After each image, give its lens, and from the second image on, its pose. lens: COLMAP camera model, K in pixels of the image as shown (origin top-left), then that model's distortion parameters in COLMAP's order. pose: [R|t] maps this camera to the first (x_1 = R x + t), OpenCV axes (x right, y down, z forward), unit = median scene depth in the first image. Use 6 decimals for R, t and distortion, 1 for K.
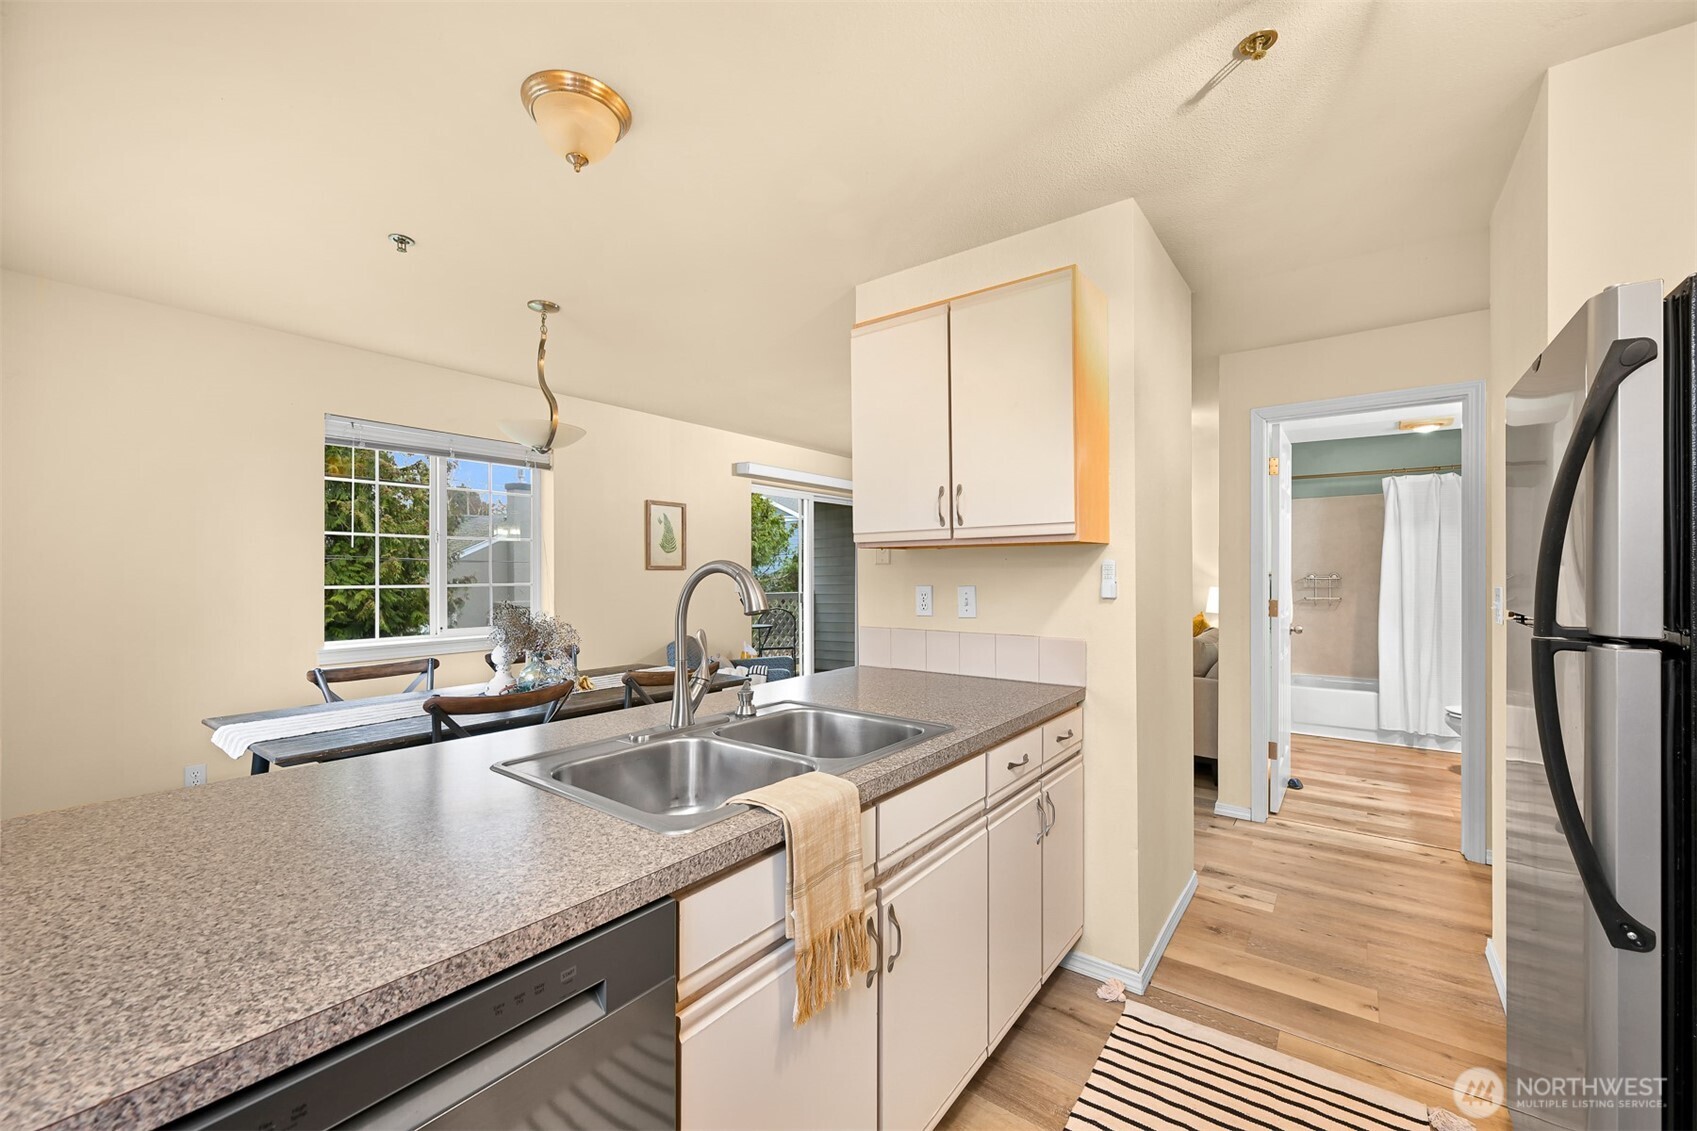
lens RADIAL K [[669.3, 0, 855.3], [0, 669.3, 578.8], [0, 0, 1]] dist [-0.003205, 0.000920]
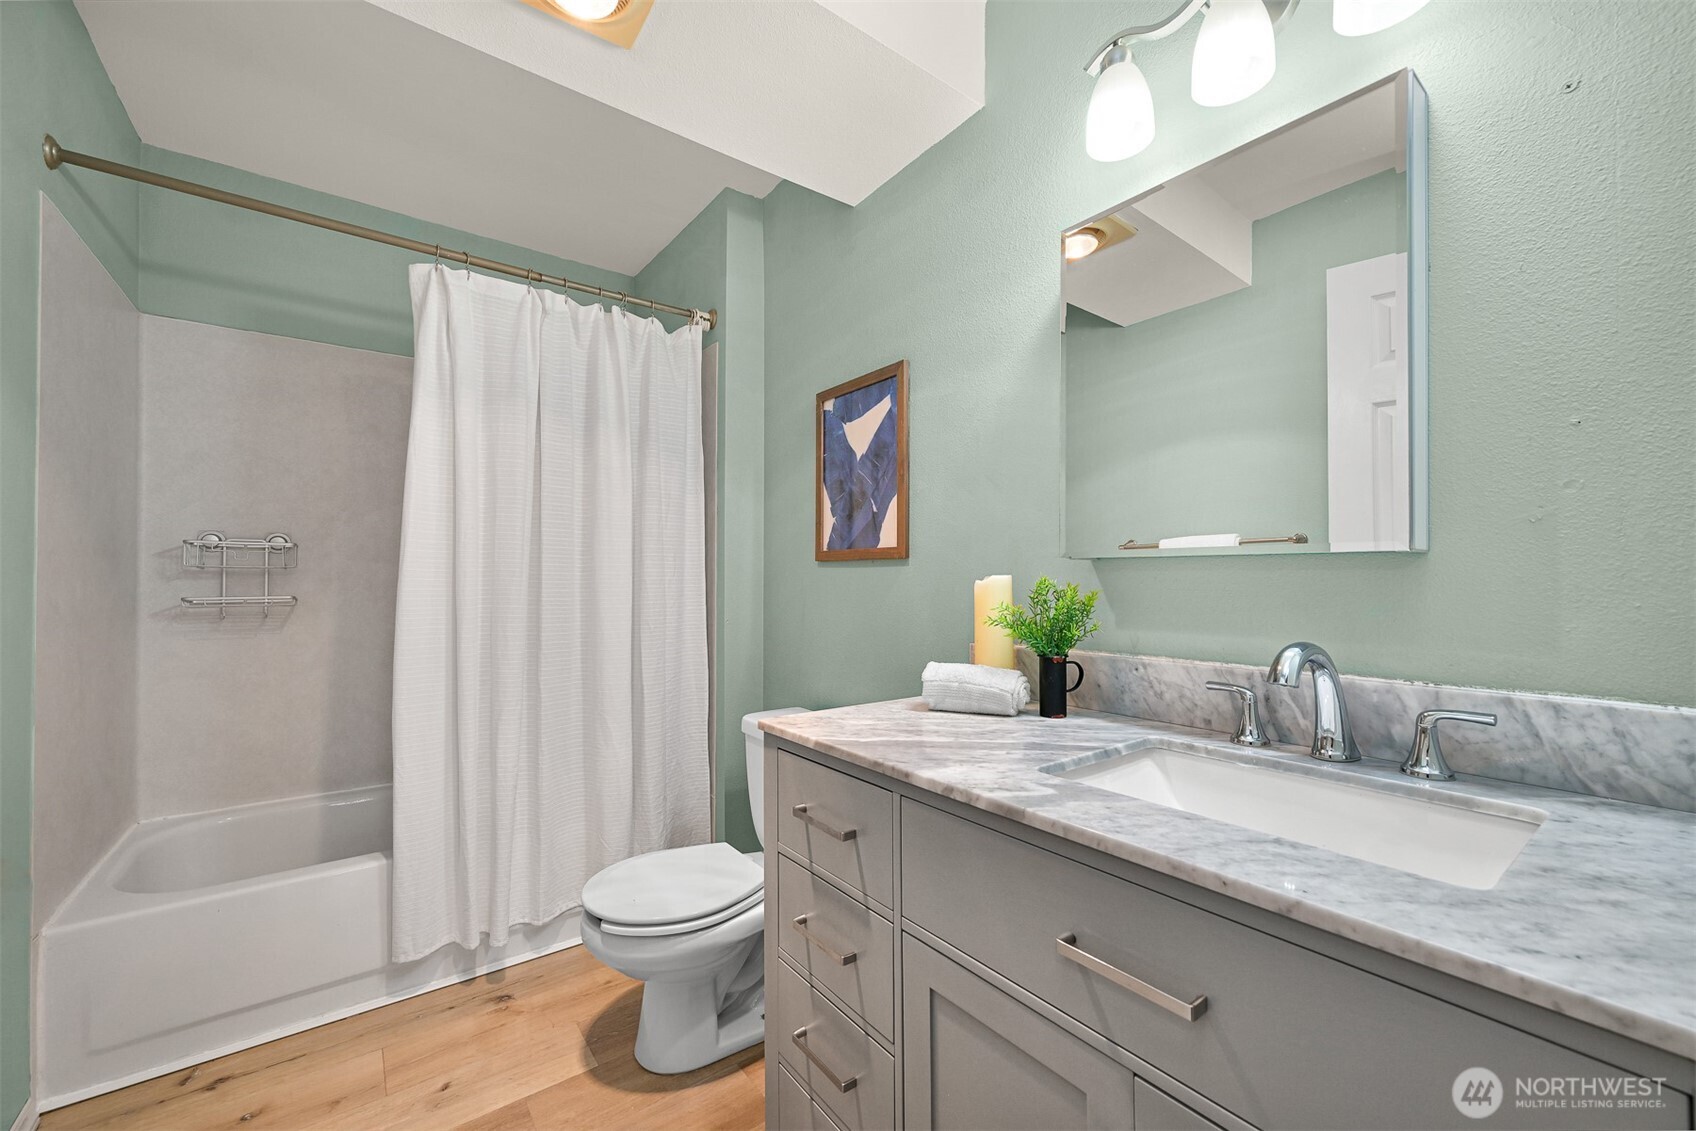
lens RADIAL K [[668.9, 0, 858.7], [0, 668.9, 567.0], [0, 0, 1]] dist [-0.003205, 0.000920]
pose [[0.270087, 0.020252, 0.962623, 0.435254], [-0.000143, 0.999780, -0.020994, 0.019333], [-0.962836, 0.005532, 0.270030, 0.571814]]
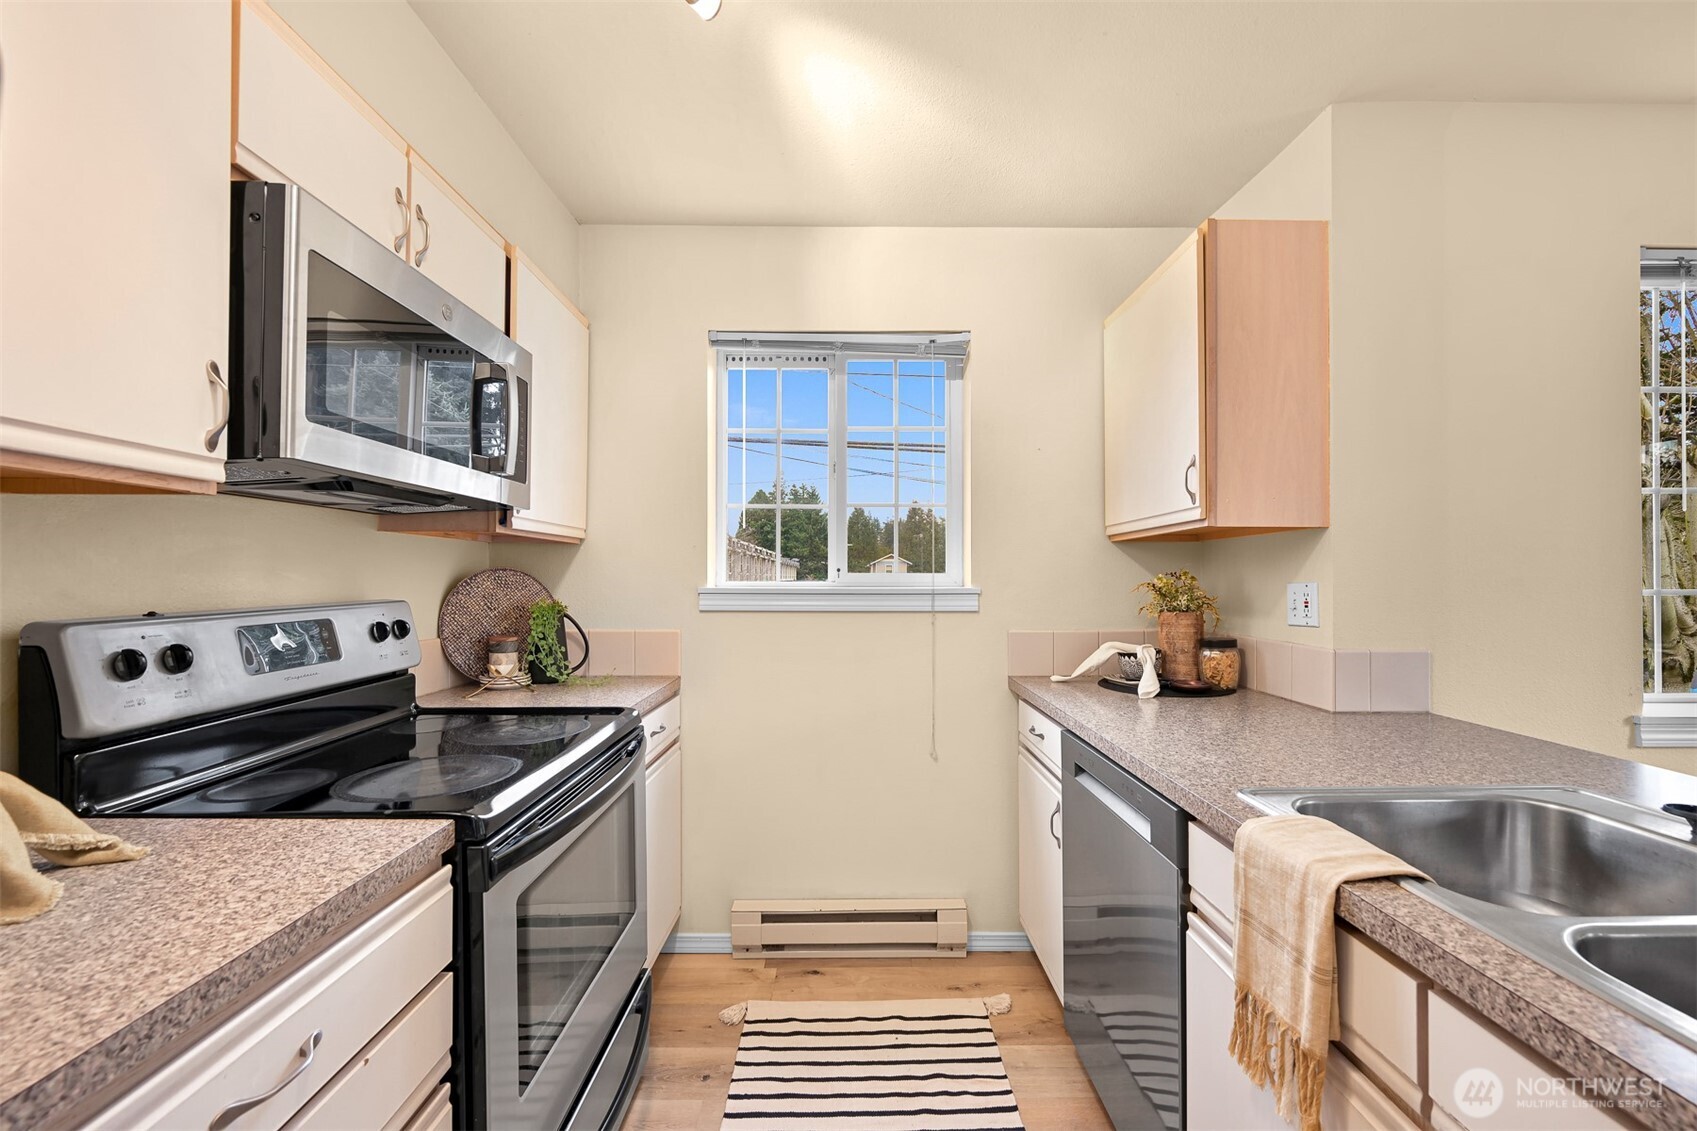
lens RADIAL K [[736.1, 0, 855.8], [0, 736.1, 558.1], [0, 0, 1]] dist [-0.000767, -0.000108]
pose [[-0.789241, -0.016105, -0.613872, 1.527295], [-0.005618, 0.999804, -0.019008, -0.002022], [0.614058, -0.011553, -0.789176, 2.336674]]
